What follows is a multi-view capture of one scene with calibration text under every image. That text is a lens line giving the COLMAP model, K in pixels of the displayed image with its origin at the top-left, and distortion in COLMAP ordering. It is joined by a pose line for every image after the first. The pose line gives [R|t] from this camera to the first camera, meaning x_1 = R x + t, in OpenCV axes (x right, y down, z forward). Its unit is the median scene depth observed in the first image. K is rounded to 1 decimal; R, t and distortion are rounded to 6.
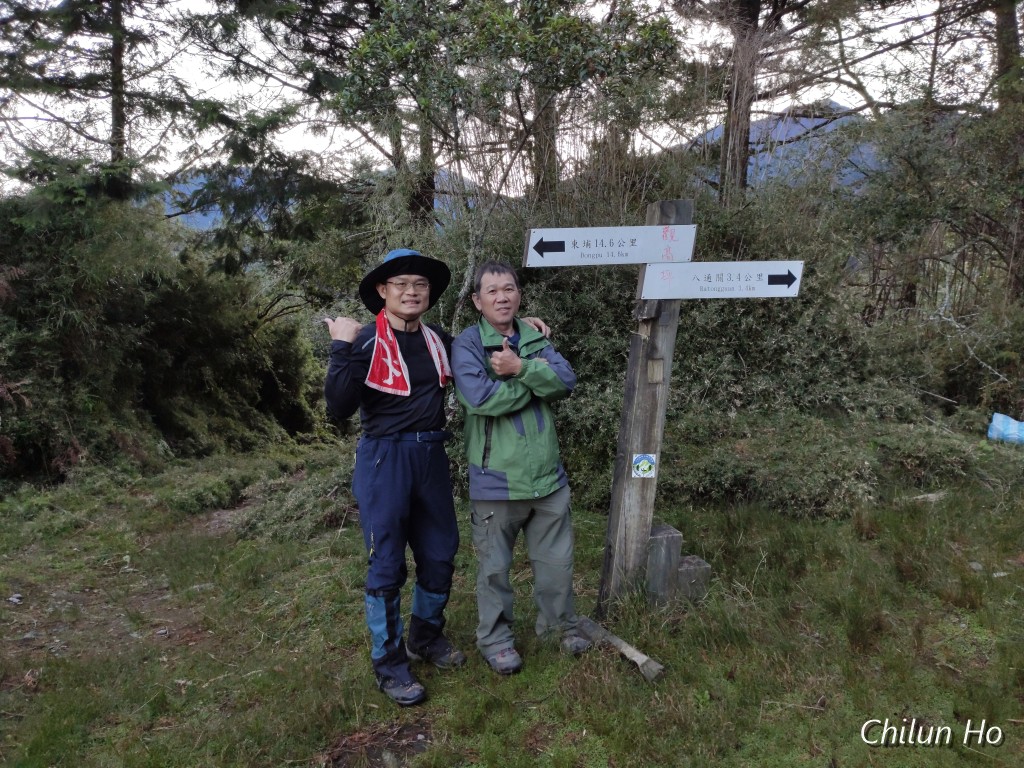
lens RADIAL K [[713.5, 0, 508.5], [0, 713.5, 382.0], [0, 0, 1]] dist [0.045387, -0.051091]
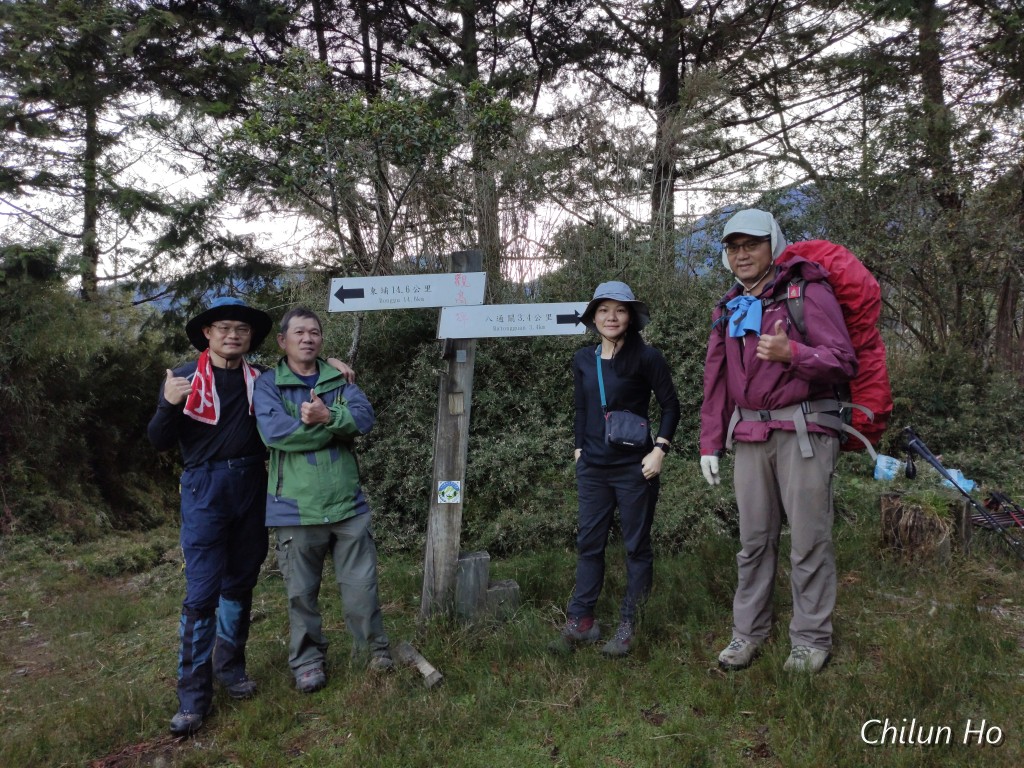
lens RADIAL K [[713.5, 0, 503.0], [0, 713.5, 387.0], [0, 0, 1]] dist [0.045387, -0.051091]
pose [[0.999352, -0.031051, -0.018186, 0.201925], [0.028931, 0.993830, -0.107072, 0.052835], [0.021398, 0.106477, 0.994085, -0.057828]]
